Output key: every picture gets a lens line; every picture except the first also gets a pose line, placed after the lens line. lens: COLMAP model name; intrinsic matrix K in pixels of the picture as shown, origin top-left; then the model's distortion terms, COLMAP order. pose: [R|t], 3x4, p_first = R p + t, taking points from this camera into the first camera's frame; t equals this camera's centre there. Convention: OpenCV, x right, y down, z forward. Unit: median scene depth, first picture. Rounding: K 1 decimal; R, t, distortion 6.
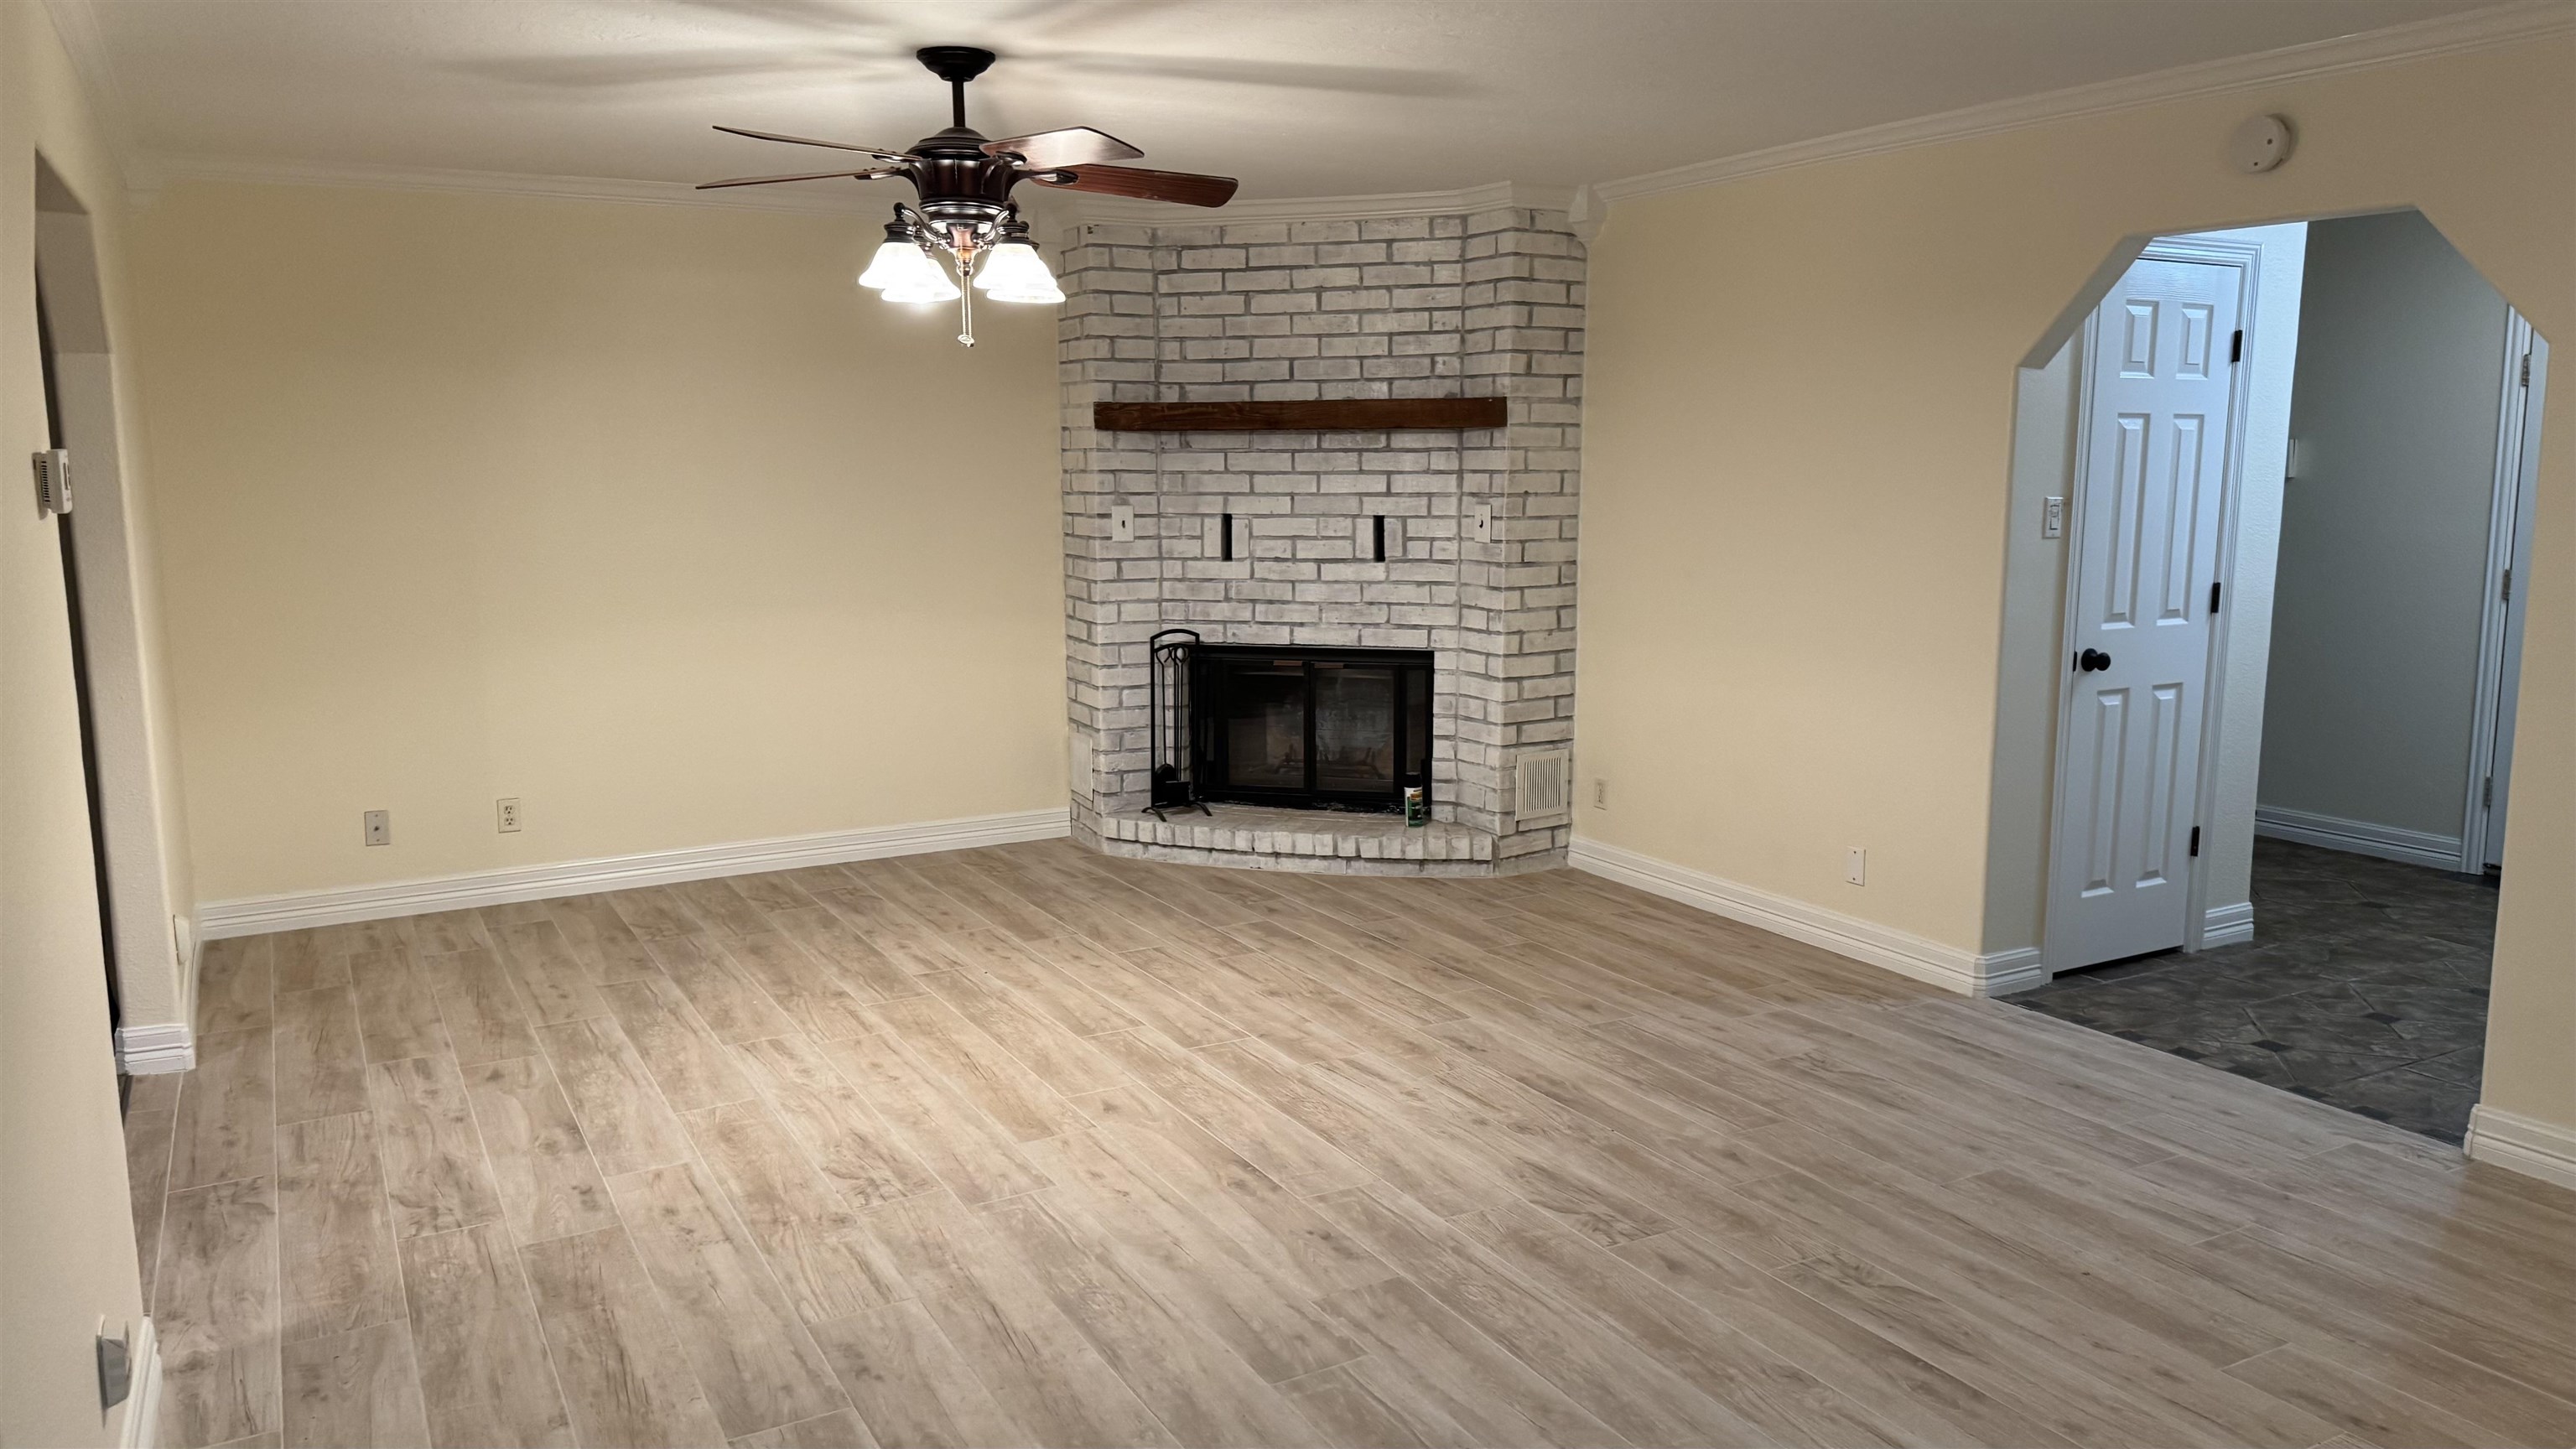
lens RADIAL K [[1768.1, 0, 1288.0], [0, 1768.1, 724.5], [0, 0, 1]] dist [0.142447, -0.225385]
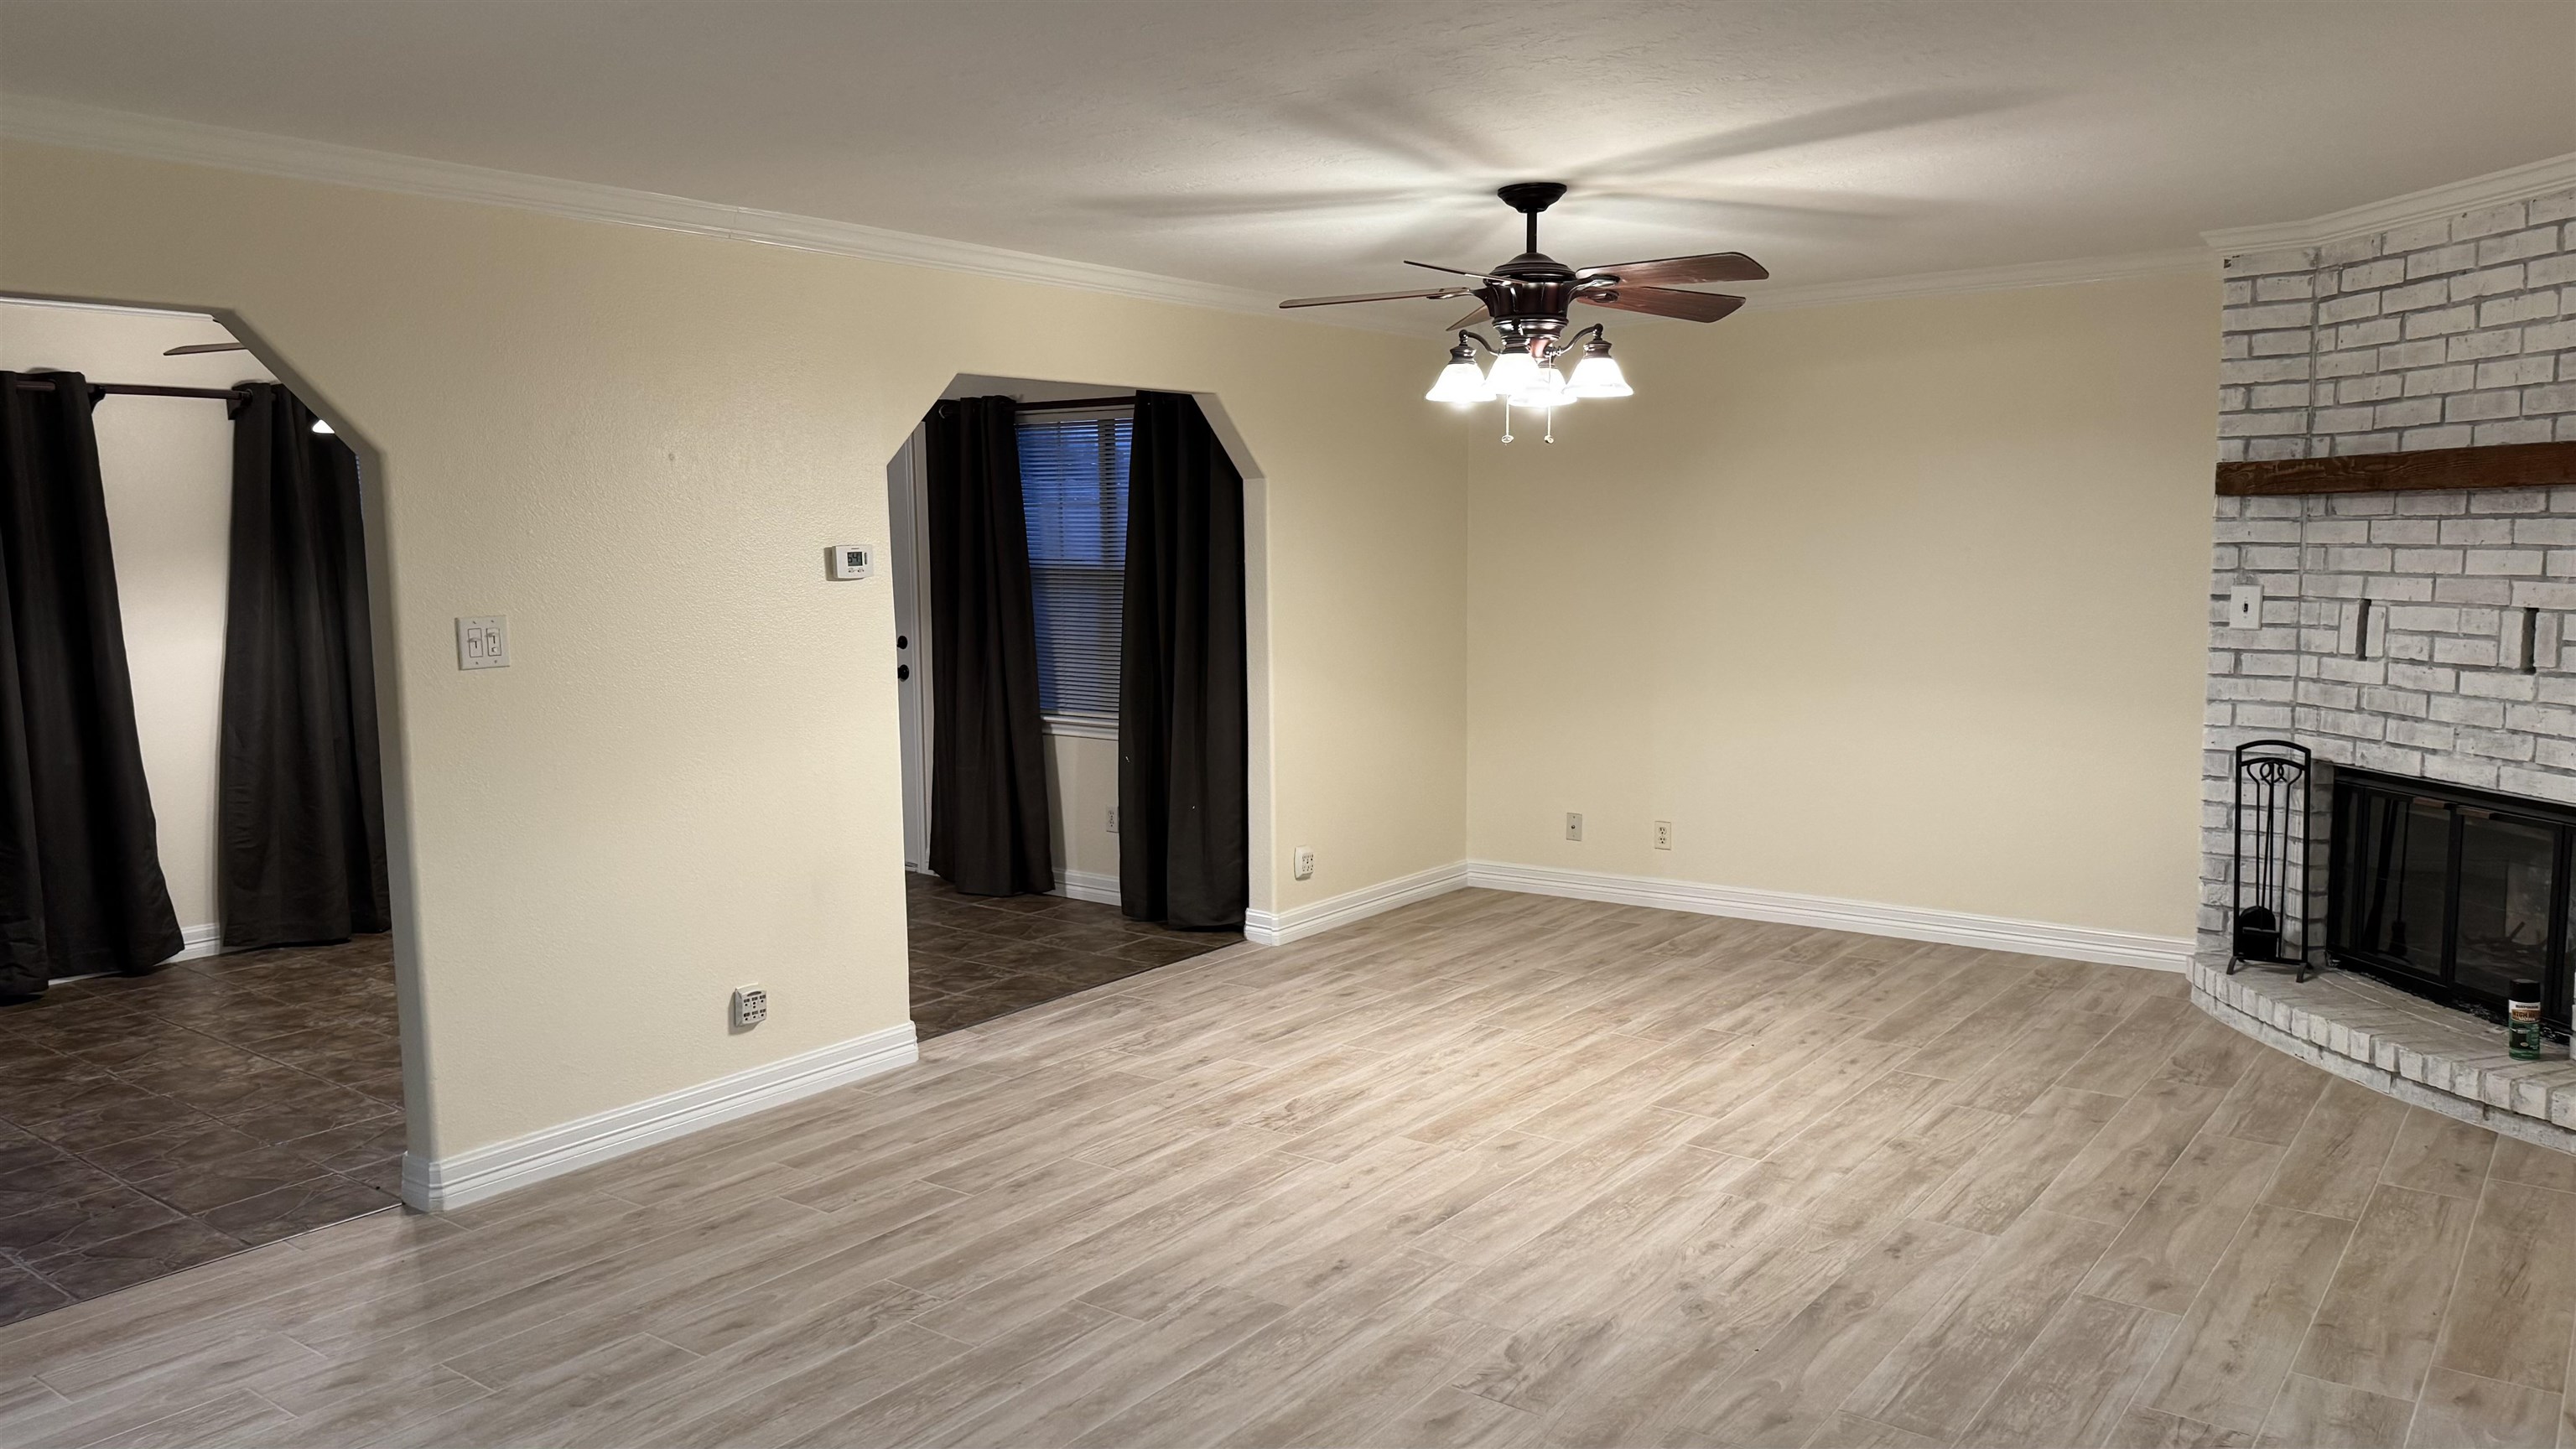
lens RADIAL K [[1768.1, 0, 1288.0], [0, 1768.1, 724.5], [0, 0, 1]] dist [0.142447, -0.225385]
pose [[0.399237, 0.093265, -0.912092, 0.662600], [-0.124995, 0.991061, 0.046628, -0.057295], [0.908287, 0.095391, 0.407326, 0.347753]]
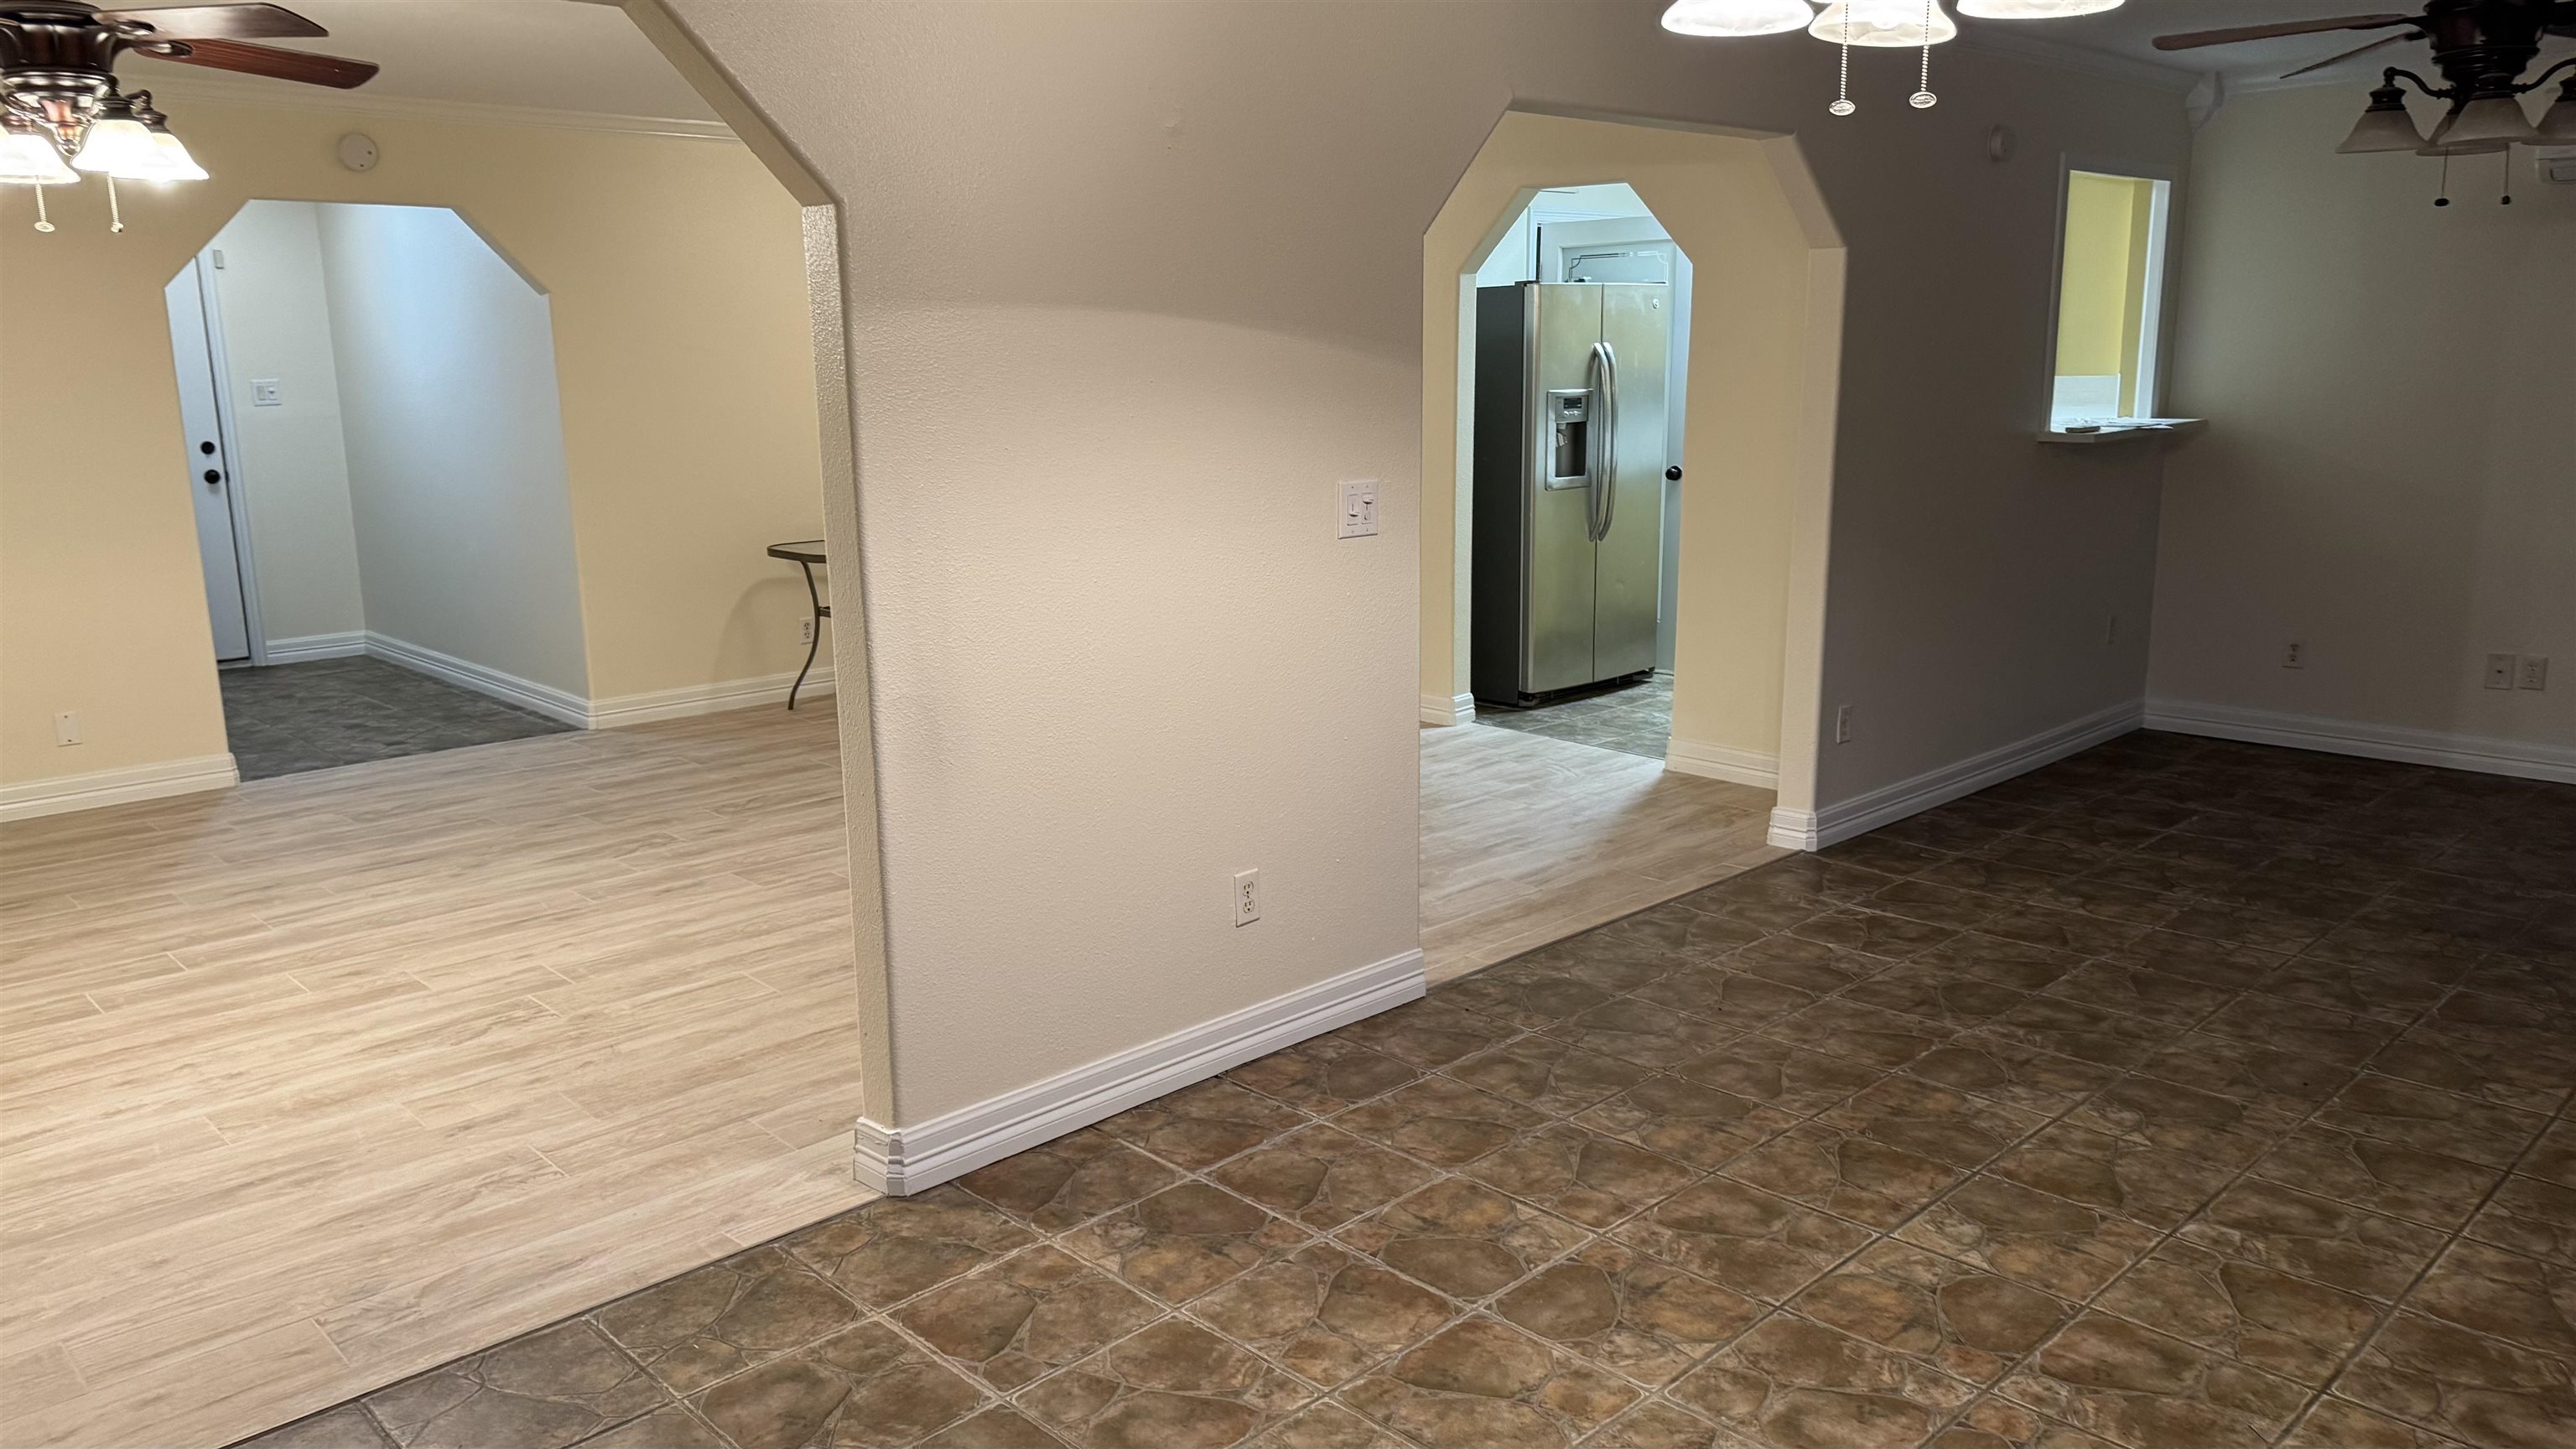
lens RADIAL K [[1806.6, 0, 1274.7], [0, 1806.6, 727.8], [0, 0, 1]] dist [0.068913, -0.087046]
pose [[-0.248788, -0.195453, 0.948632, -1.028521], [0.159320, 0.957827, 0.239131, -0.081304], [-0.955365, 0.210629, -0.207156, 0.555773]]
